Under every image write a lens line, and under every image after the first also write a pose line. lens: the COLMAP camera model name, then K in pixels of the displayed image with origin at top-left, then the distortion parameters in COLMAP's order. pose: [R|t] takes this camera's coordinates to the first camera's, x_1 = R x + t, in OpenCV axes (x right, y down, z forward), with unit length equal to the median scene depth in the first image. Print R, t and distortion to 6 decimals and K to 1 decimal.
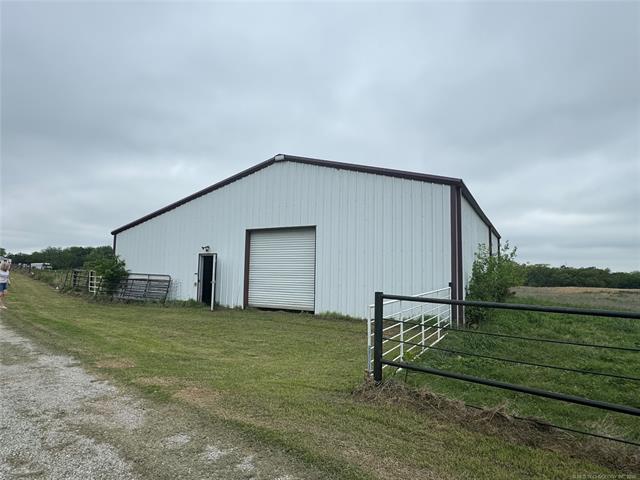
lens RADIAL K [[380.1, 0, 318.3], [0, 380.1, 239.5], [0, 0, 1]] dist [0.002848, 0.000664]
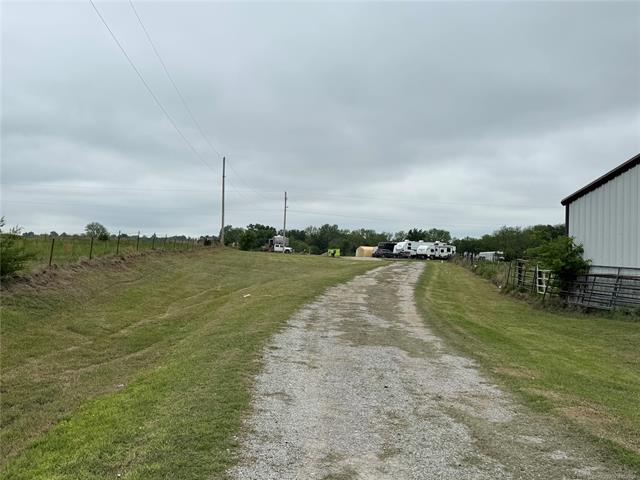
lens RADIAL K [[714.3, 0, 320.1], [0, 714.3, 240.8], [0, 0, 1]] dist [0.028195, 0.000000]
pose [[0.639916, -0.020379, -0.768174, 0.127751], [0.057081, 0.998147, 0.021070, -0.001570], [0.766322, -0.057331, 0.639894, -0.090711]]
